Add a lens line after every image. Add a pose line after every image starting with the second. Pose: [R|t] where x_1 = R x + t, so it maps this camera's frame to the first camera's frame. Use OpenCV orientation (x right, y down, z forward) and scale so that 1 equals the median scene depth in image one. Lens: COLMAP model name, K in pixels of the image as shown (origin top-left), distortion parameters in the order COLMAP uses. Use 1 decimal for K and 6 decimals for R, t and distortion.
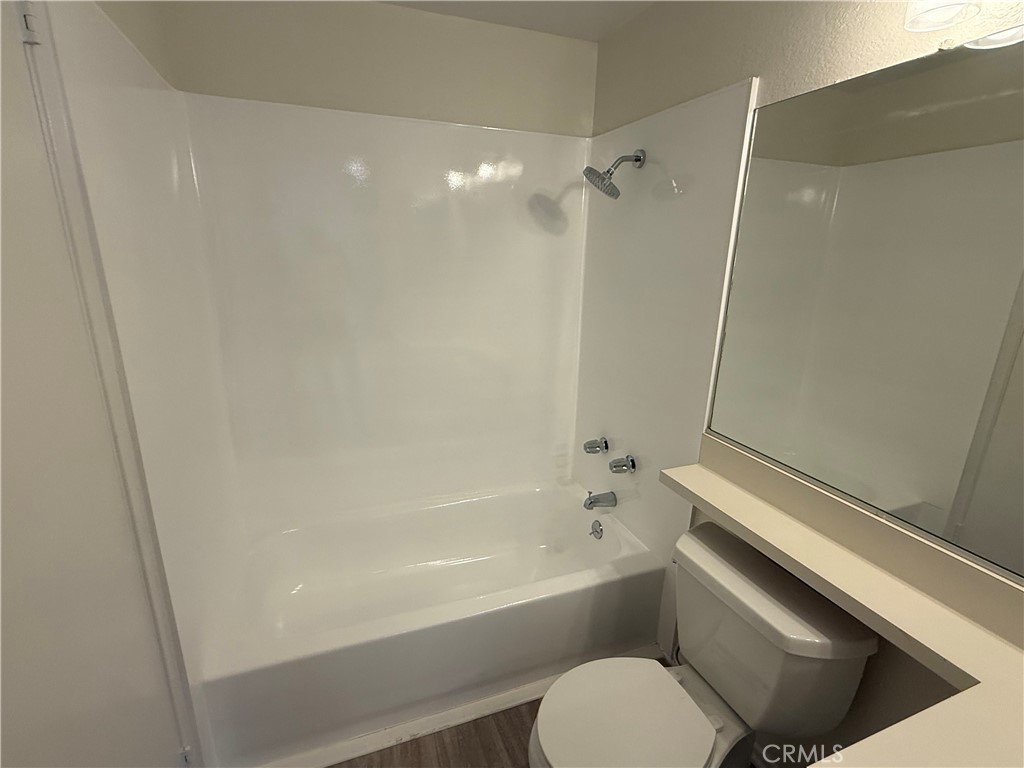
lens RADIAL K [[487.6, 0, 516.1], [0, 487.6, 384.8], [0, 0, 1]] dist [-0.002377, -0.000290]
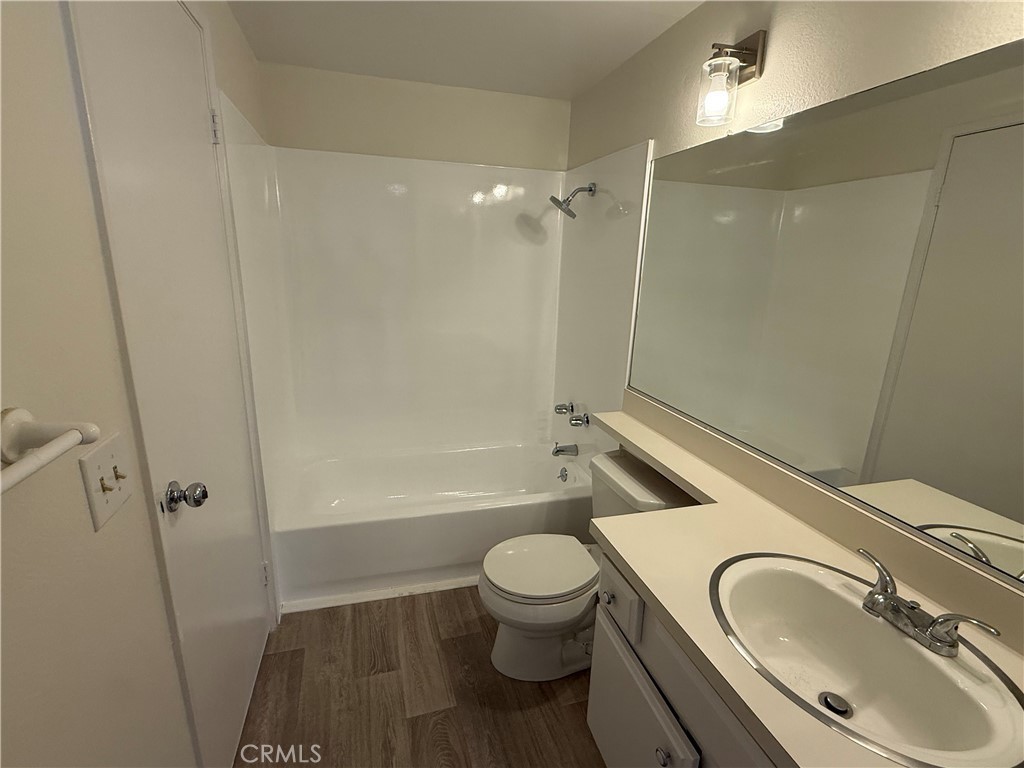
lens RADIAL K [[489.7, 0, 512.0], [0, 489.7, 384.0], [0, 0, 1]] dist [-0.000407, -0.000271]
pose [[0.996296, 0.030359, -0.080450, 0.134082], [-0.031941, 0.999319, -0.018459, 0.092883], [0.079835, 0.020960, 0.996588, -0.309519]]
